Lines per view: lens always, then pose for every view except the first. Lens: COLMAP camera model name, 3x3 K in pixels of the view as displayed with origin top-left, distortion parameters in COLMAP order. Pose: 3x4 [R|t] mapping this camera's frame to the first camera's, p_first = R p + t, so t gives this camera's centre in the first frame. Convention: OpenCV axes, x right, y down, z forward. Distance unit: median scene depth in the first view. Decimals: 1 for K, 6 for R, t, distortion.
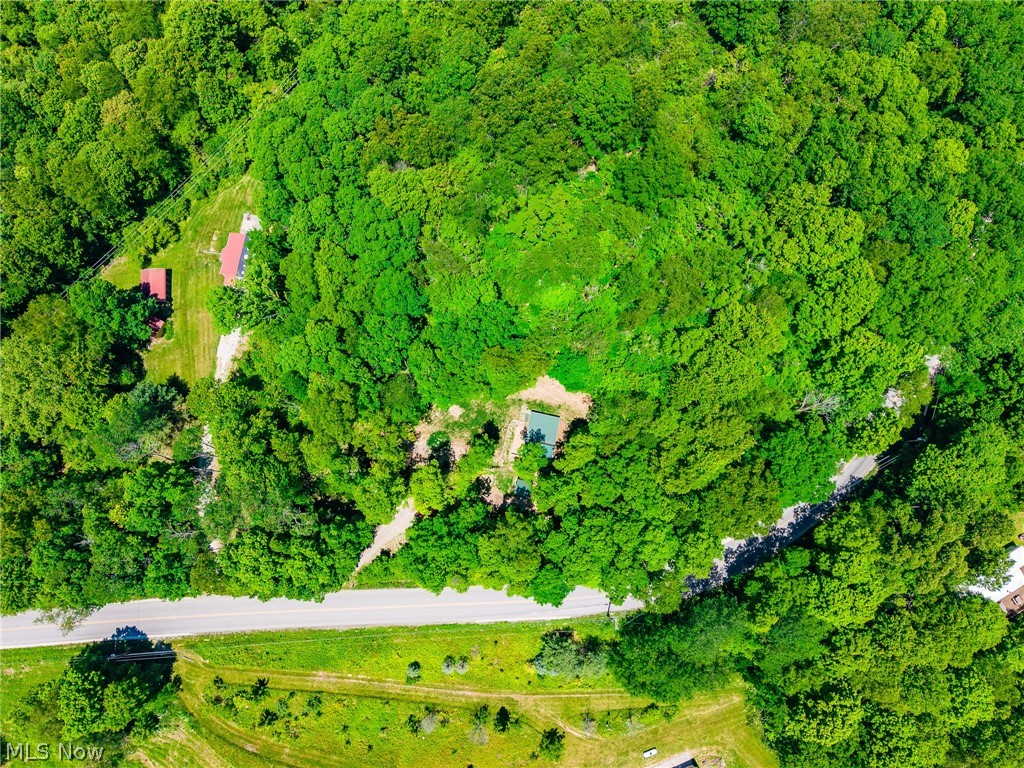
lens RADIAL K [[681.2, 0, 508.0], [0, 681.2, 382.1], [0, 0, 1]] dist [0.054708, -0.057049]
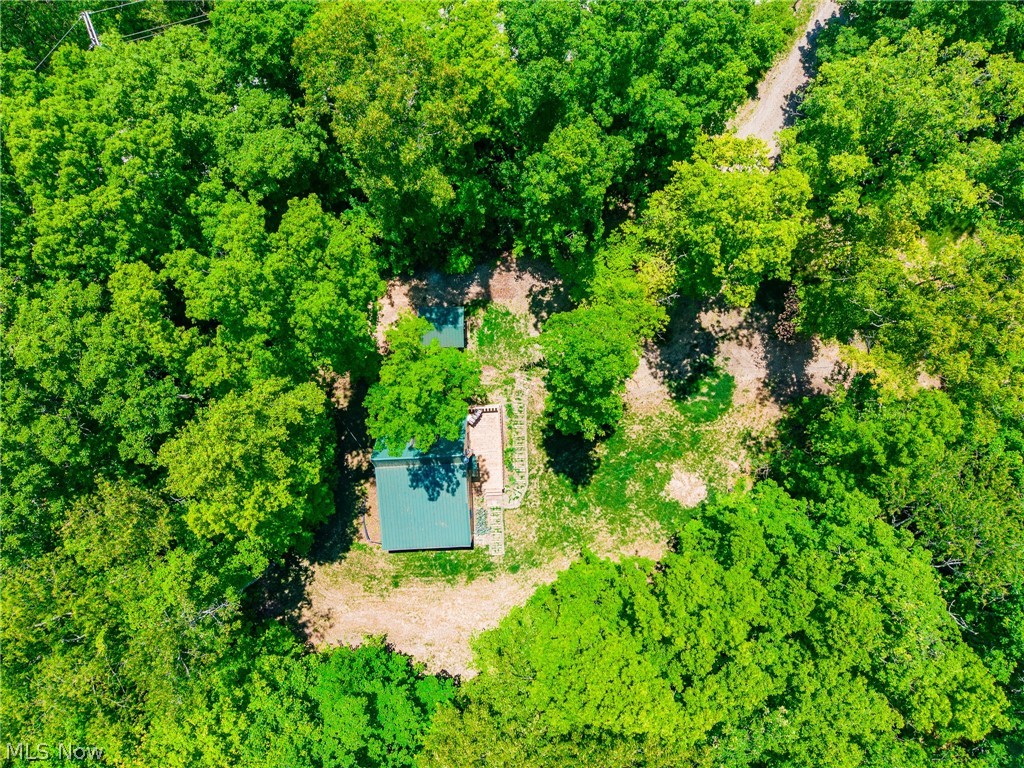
lens RADIAL K [[683.5, 0, 508.9], [0, 683.5, 383.3], [0, 0, 1]] dist [0.049839, -0.118280]
pose [[-0.965471, 0.260309, 0.010241, -0.007476], [-0.252626, -0.945124, 0.207174, 0.043661], [0.063608, 0.197433, 0.978251, 0.649823]]
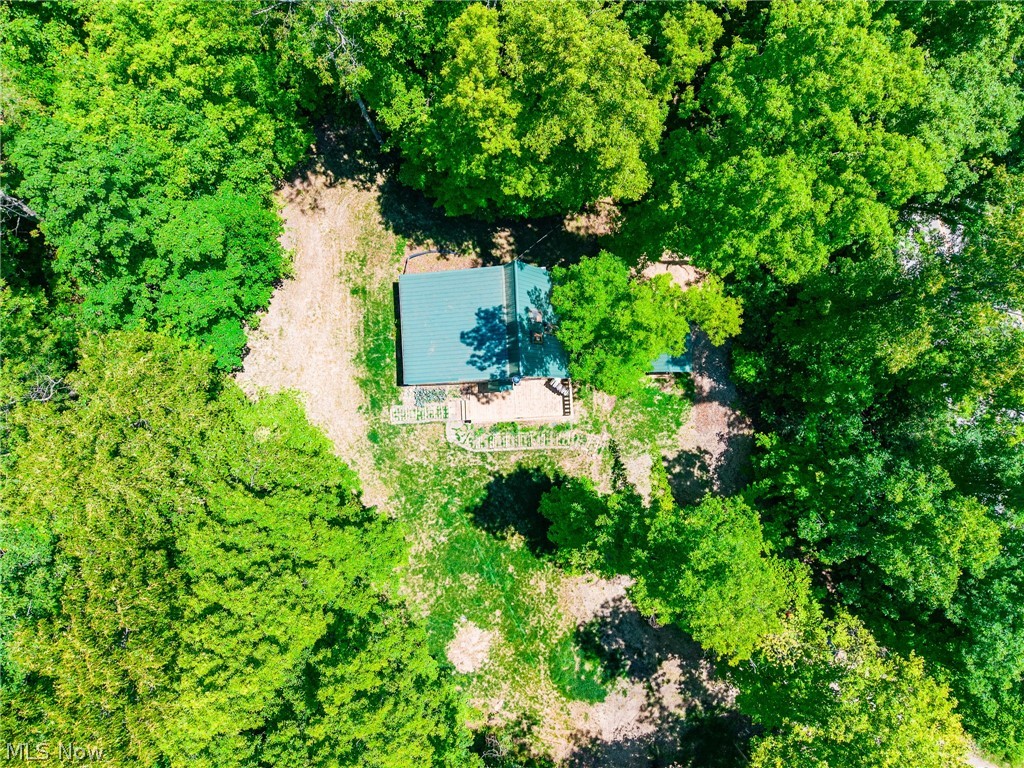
lens RADIAL K [[683.5, 0, 508.9], [0, 683.5, 383.3], [0, 0, 1]] dist [0.049839, -0.118280]
pose [[-0.262022, -0.964741, 0.024900, 0.017169], [0.945521, -0.251465, 0.206772, 0.026410], [-0.193220, 0.077723, 0.978072, 0.720071]]
